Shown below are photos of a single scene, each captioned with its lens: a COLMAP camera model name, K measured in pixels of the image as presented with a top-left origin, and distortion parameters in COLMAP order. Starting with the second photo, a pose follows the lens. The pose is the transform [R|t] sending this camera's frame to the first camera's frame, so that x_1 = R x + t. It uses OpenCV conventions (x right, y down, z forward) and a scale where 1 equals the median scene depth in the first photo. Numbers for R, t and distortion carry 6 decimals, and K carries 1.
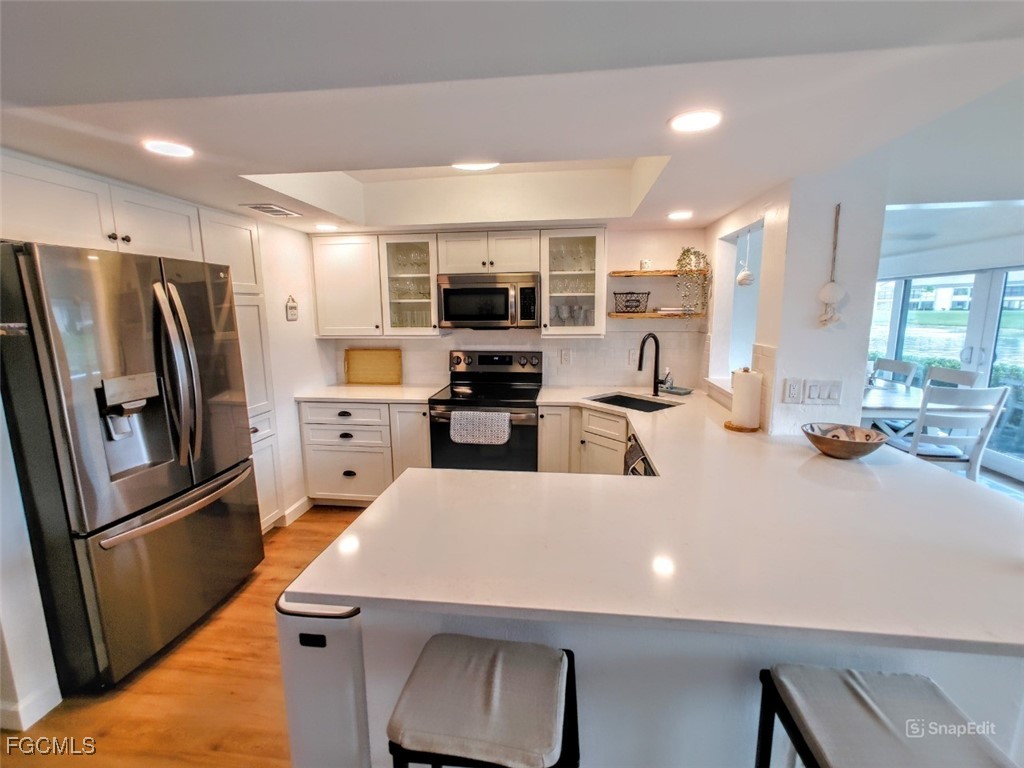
lens RADIAL K [[451.8, 0, 510.3], [0, 451.8, 378.7], [0, 0, 1]] dist [-0.007200, 0.000320]
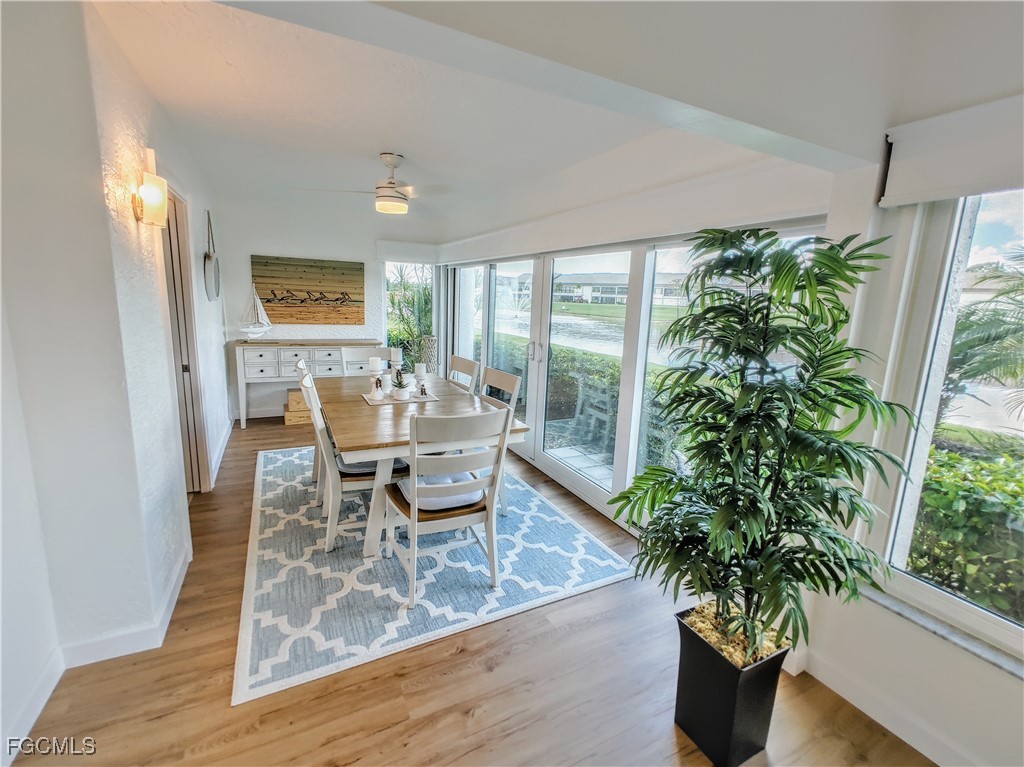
lens RADIAL K [[451.8, 0, 510.3], [0, 451.8, 378.2], [0, 0, 1]] dist [-0.007200, 0.000320]
pose [[0.831108, -0.059891, 0.552877, 0.661560], [0.041394, 0.998088, 0.045895, -0.056454], [-0.554569, -0.015258, 0.831998, 0.375150]]
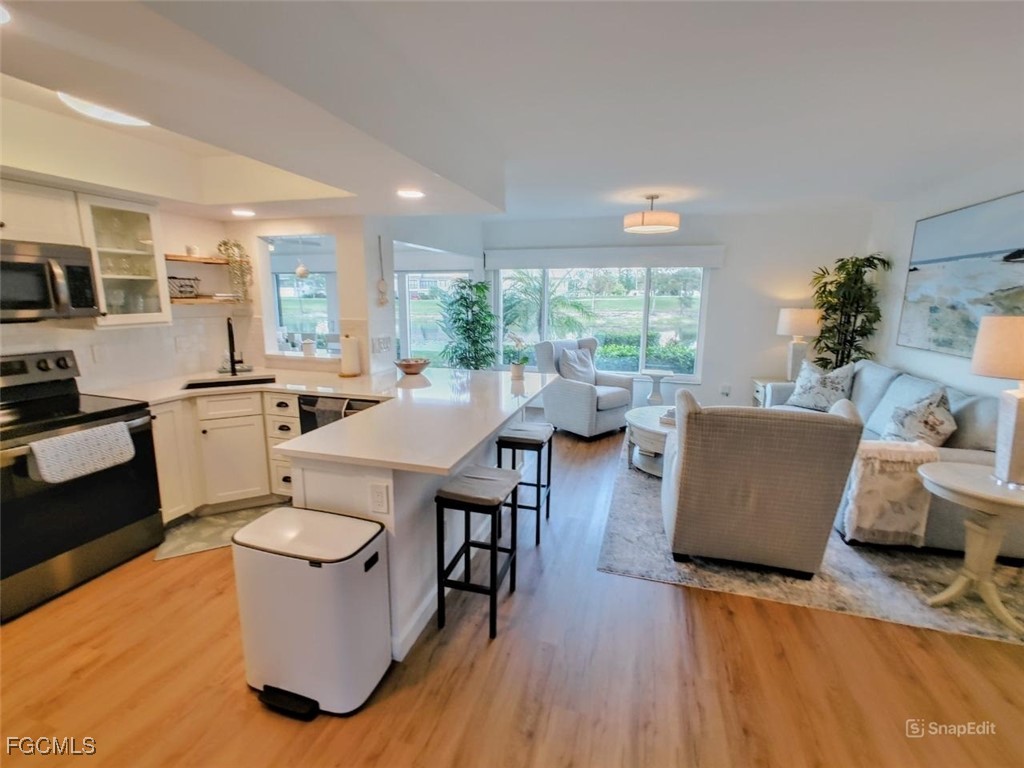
lens RADIAL K [[451.8, 0, 510.3], [0, 451.8, 378.7], [0, 0, 1]] dist [-0.007200, 0.000320]
pose [[0.167786, -0.170009, 0.971053, -0.611151], [0.145538, 0.978496, 0.146165, -0.016109], [-0.975021, 0.116801, 0.188921, 0.154096]]
